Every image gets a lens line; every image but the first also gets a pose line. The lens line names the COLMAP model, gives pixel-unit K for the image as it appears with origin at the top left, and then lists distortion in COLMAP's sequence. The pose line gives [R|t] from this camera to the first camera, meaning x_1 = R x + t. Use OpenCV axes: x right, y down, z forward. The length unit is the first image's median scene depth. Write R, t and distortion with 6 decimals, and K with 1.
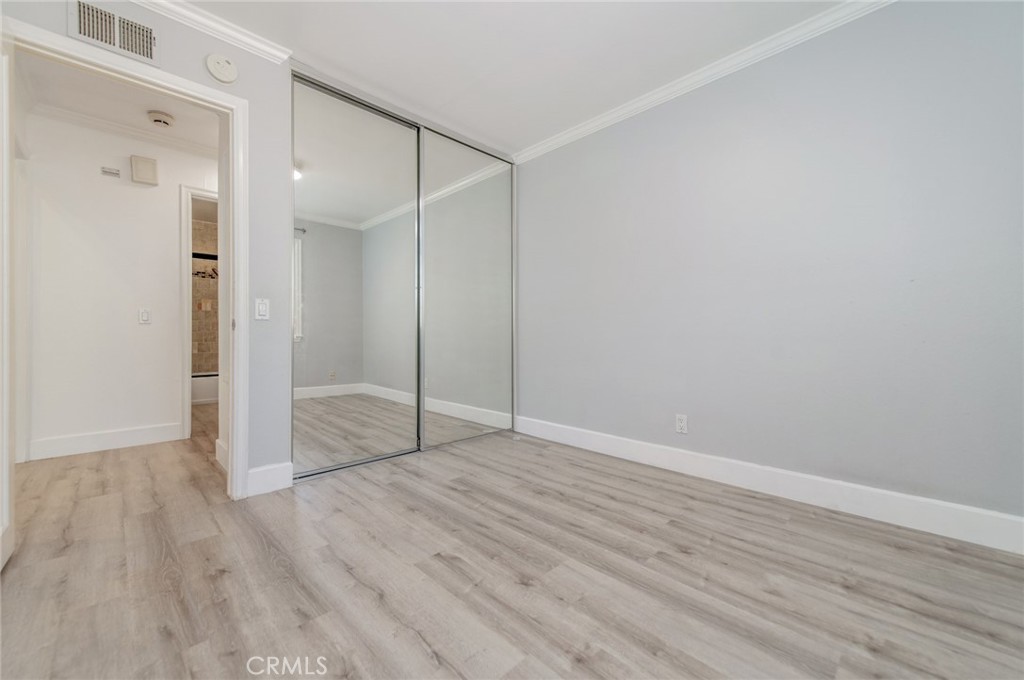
lens RADIAL K [[404.1, 0, 512.7], [0, 404.1, 337.0], [0, 0, 1]] dist [0.016848, -0.005184]
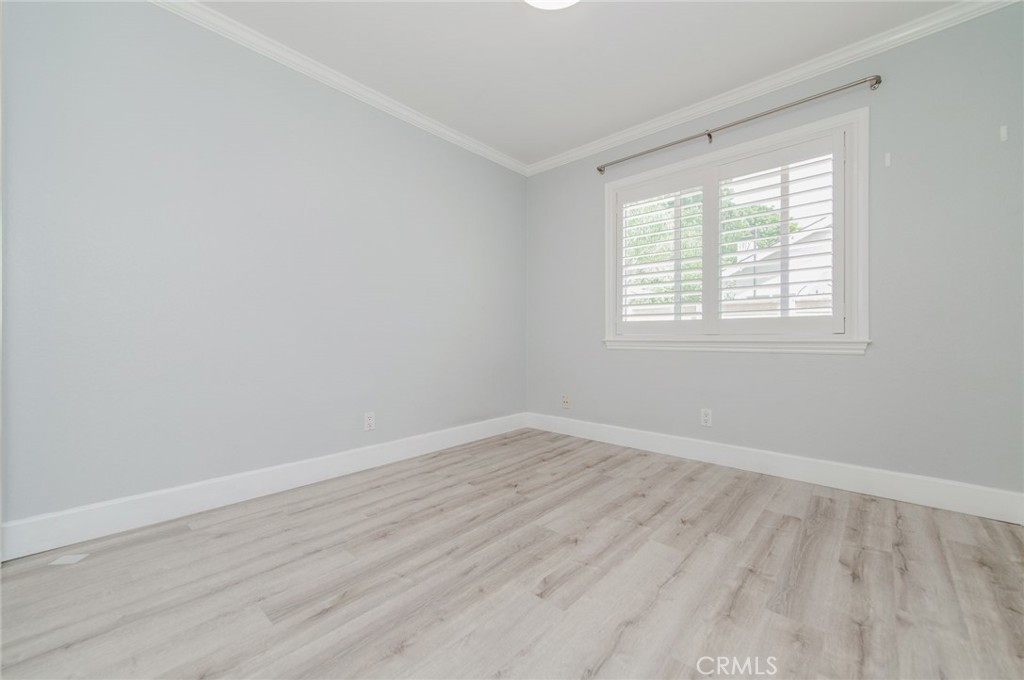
lens RADIAL K [[404.1, 0, 512.7], [0, 404.1, 337.0], [0, 0, 1]] dist [0.016848, -0.005184]
pose [[-0.059324, 0.001898, 0.998237, -0.866411], [0.004387, 0.999989, -0.001641, 0.002085], [-0.998229, 0.004282, -0.059332, 0.936425]]
